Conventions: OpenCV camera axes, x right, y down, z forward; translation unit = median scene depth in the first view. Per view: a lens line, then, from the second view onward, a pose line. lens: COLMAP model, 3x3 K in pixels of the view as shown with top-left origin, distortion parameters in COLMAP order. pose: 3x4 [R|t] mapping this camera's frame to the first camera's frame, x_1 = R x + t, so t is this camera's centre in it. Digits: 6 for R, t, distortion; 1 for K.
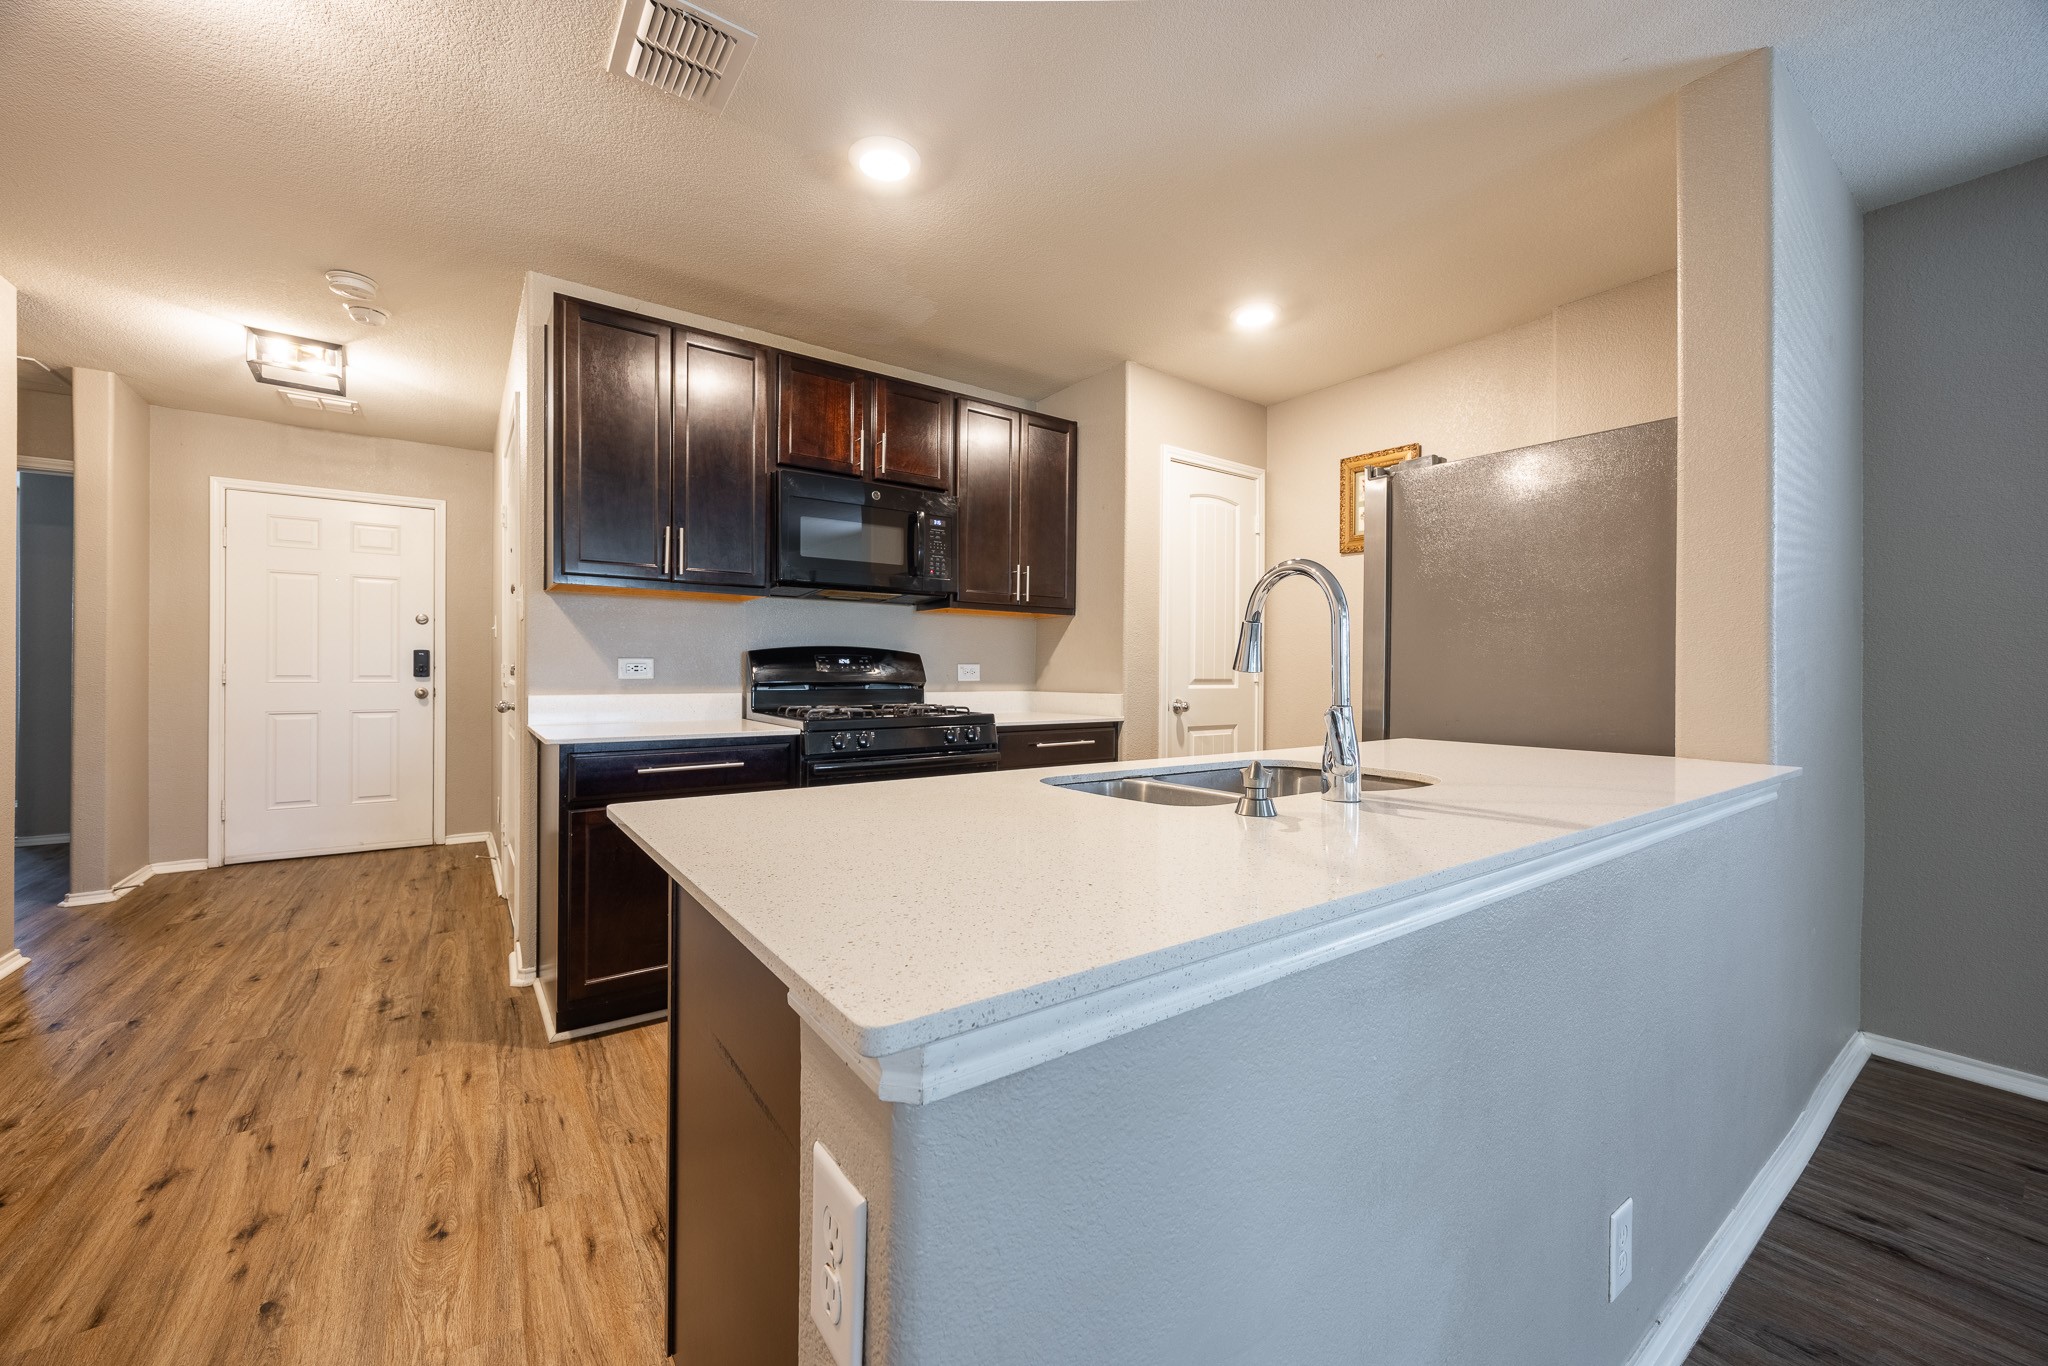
lens RADIAL K [[783.4, 0, 1014.3], [0, 783.4, 678.7], [0, 0, 1]] dist [-0.003978, 0.001166]
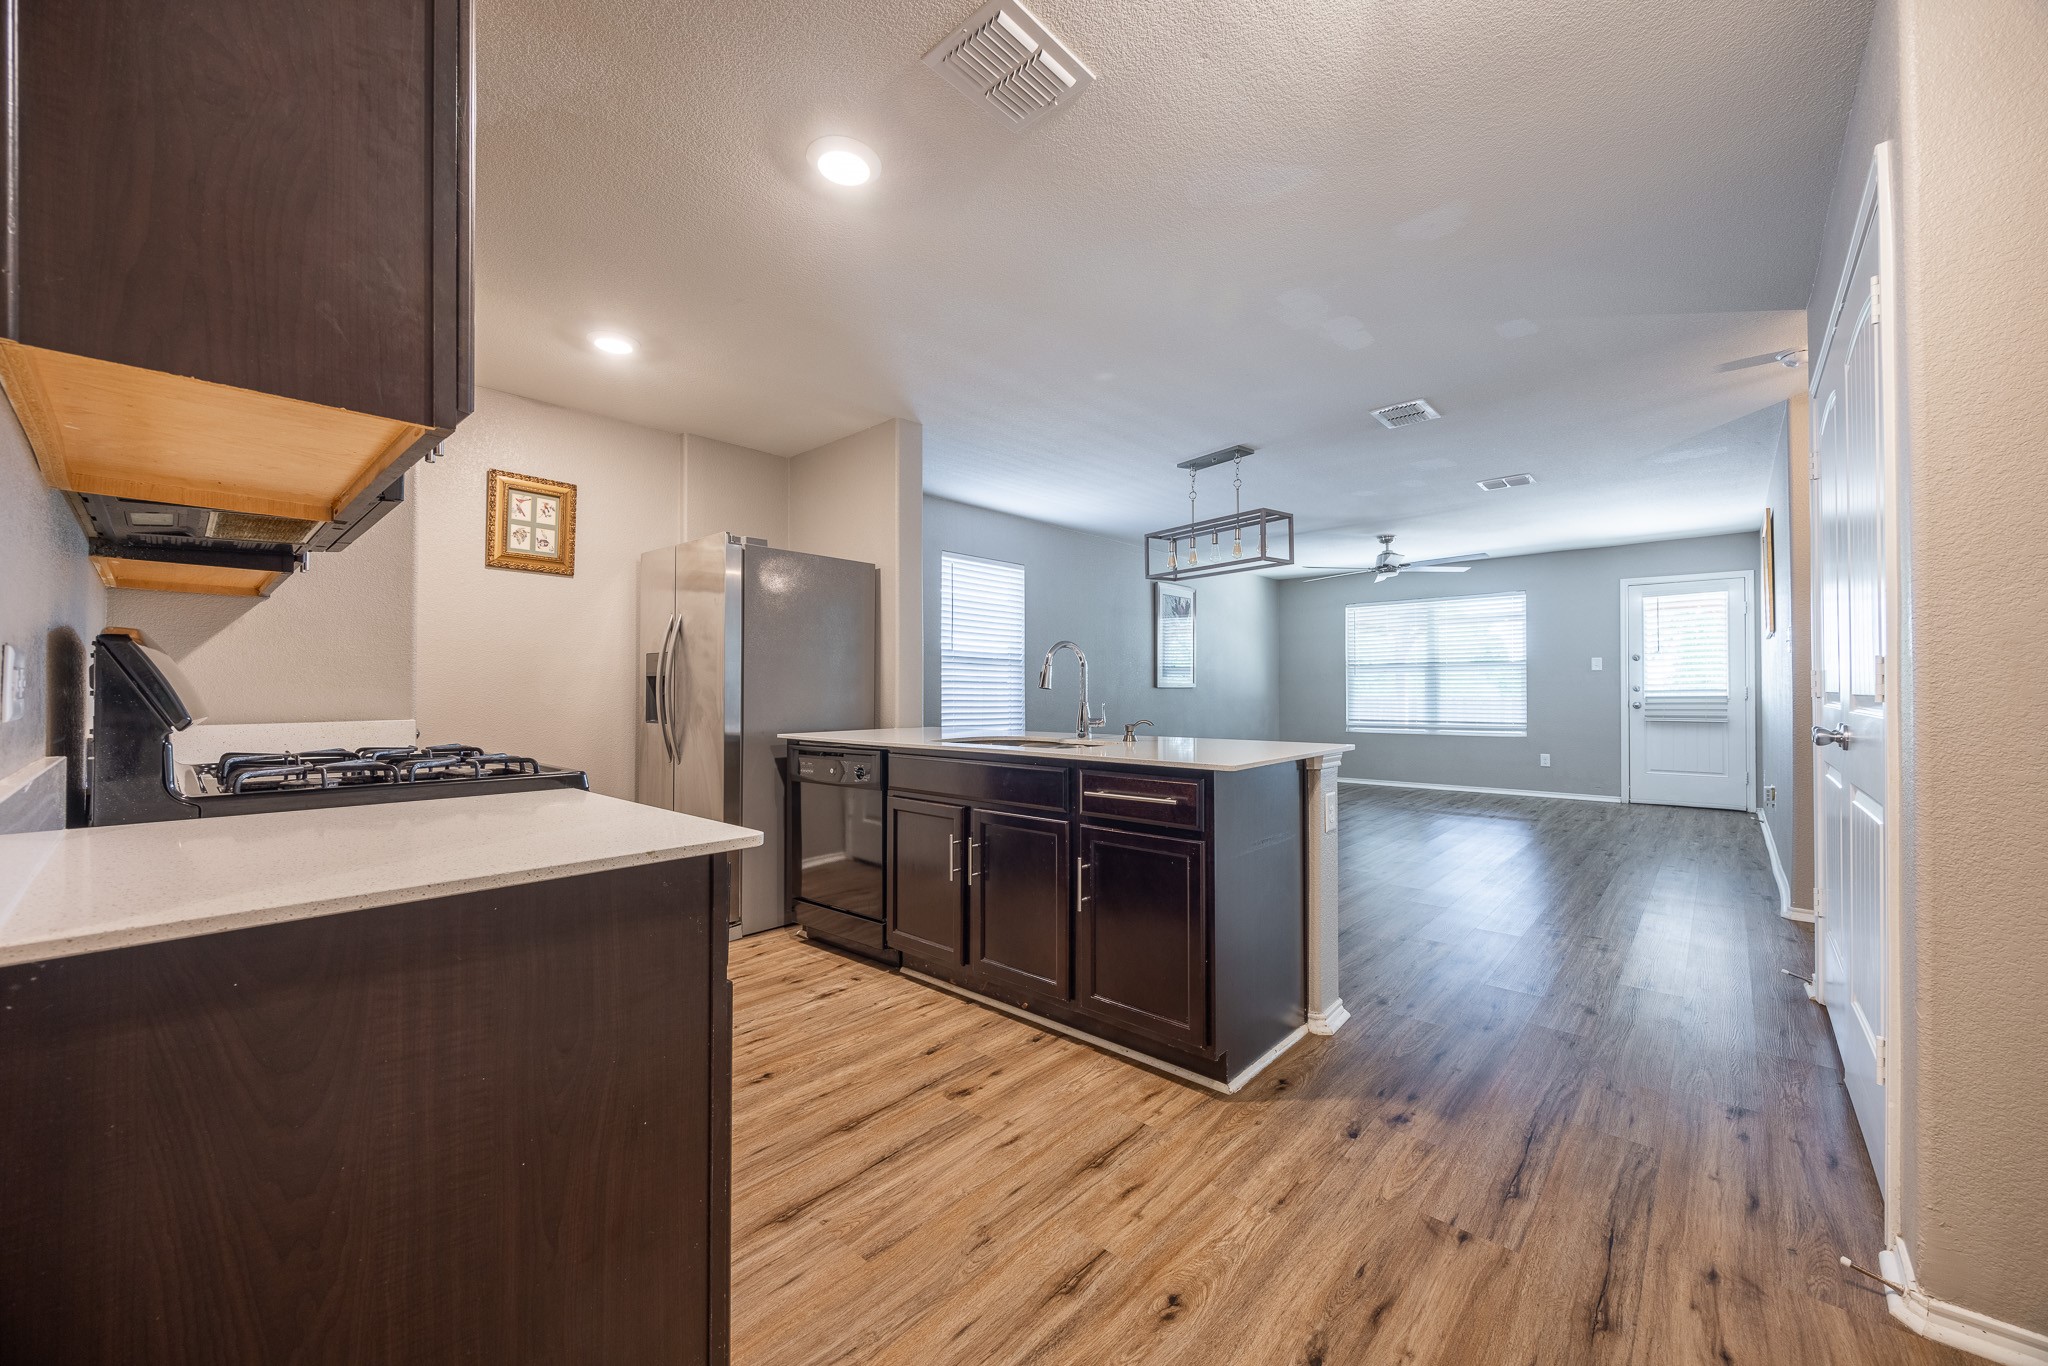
lens RADIAL K [[783.4, 0, 1022.1], [0, 783.4, 683.6], [0, 0, 1]] dist [-0.003978, 0.001166]
pose [[-0.214855, 0.002001, 0.976644, -0.848279], [0.008941, 0.999960, -0.000082, -0.010890], [-0.976605, 0.008715, -0.214864, 0.724644]]
